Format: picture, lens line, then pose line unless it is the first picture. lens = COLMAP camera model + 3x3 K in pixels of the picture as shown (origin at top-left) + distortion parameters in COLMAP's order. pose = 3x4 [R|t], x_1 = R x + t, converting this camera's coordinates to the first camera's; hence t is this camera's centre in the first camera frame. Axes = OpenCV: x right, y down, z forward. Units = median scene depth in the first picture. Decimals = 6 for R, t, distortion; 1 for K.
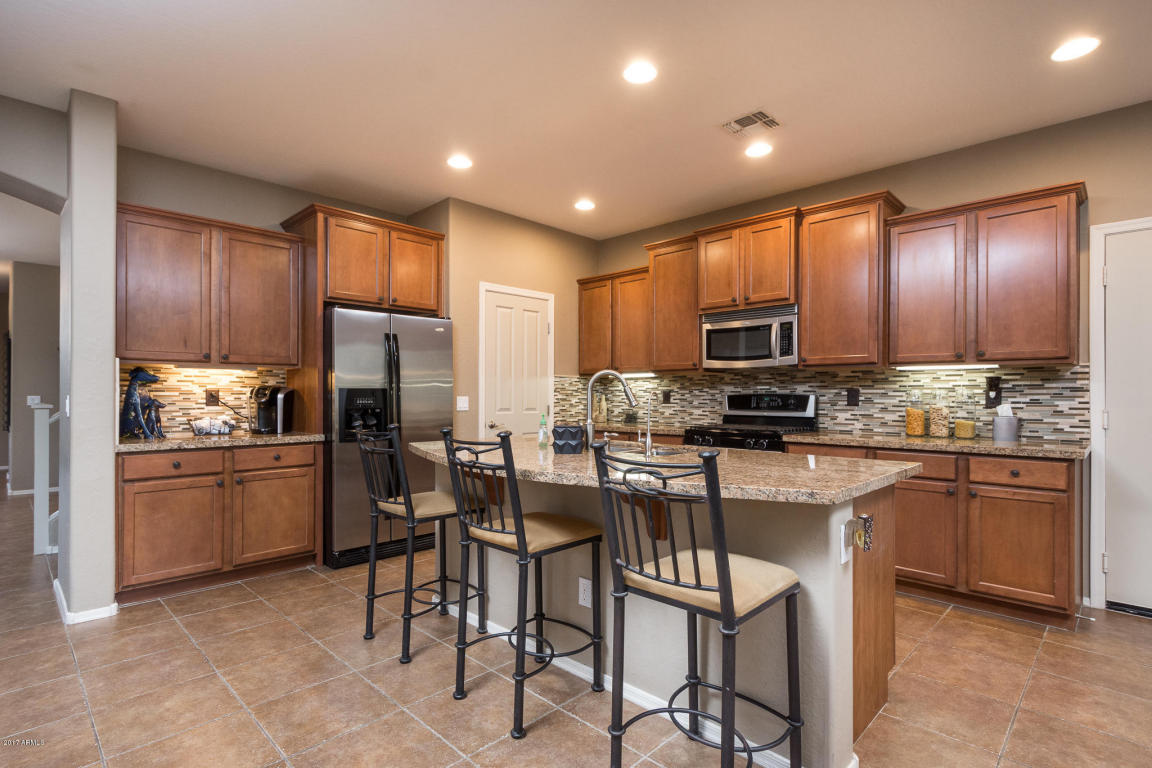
lens RADIAL K [[559.0, 0, 595.9], [0, 559.0, 391.8], [0, 0, 1]] dist [0.006922, 0.001141]
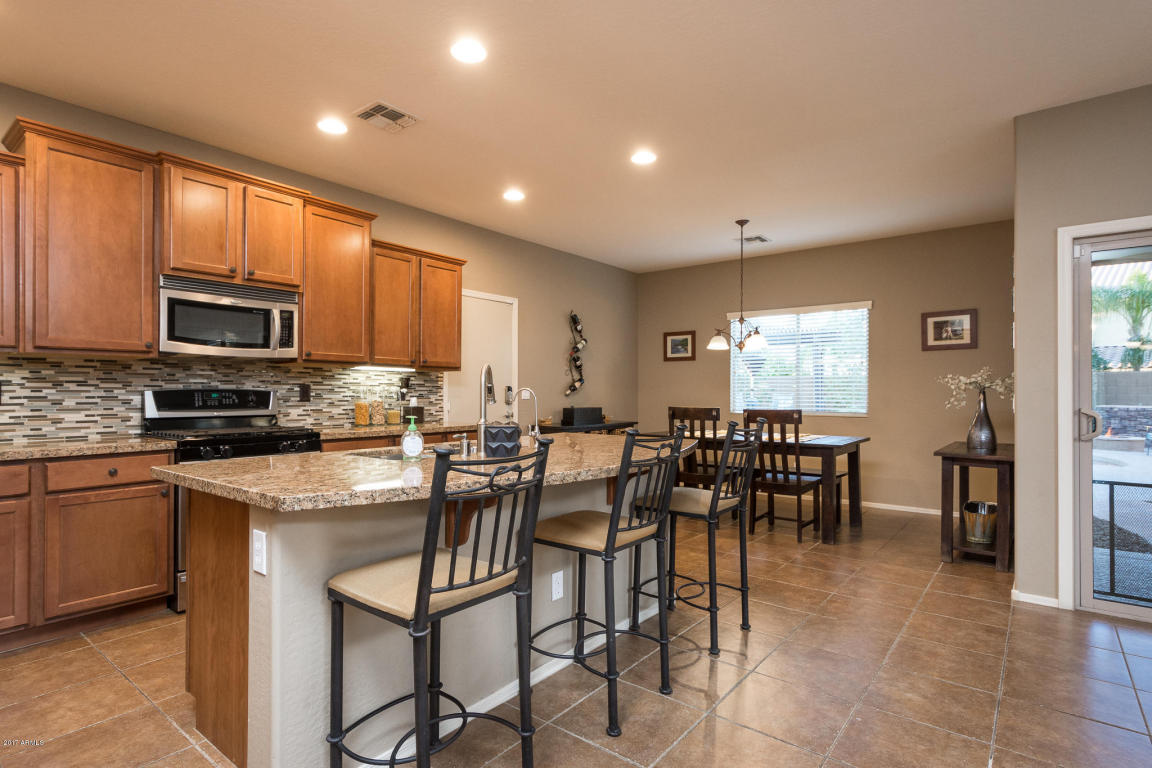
lens RADIAL K [[588.1, 0, 580.5], [0, 588.1, 388.3], [0, 0, 1]] dist [0.002069, -0.001998]
pose [[-0.079628, 0.004584, 0.996814, -0.609412], [-0.008171, 0.999953, -0.005251, 0.002618], [-0.996791, -0.008563, -0.079586, 0.565584]]
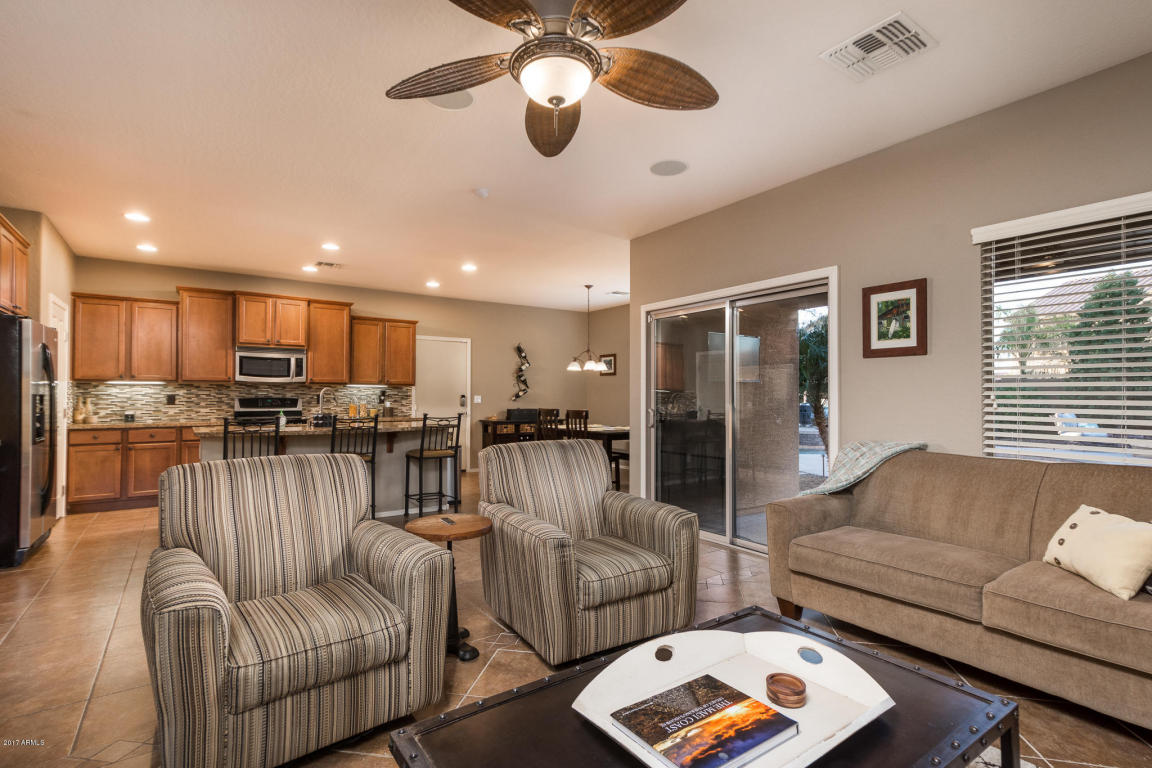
lens RADIAL K [[559.0, 0, 584.6], [0, 559.0, 383.4], [0, 0, 1]] dist [0.006922, 0.001141]
pose [[0.203436, 0.020548, 0.978873, -1.167222], [-0.007381, 0.999784, -0.019453, -0.013382], [-0.979060, -0.003267, 0.203544, -0.253197]]
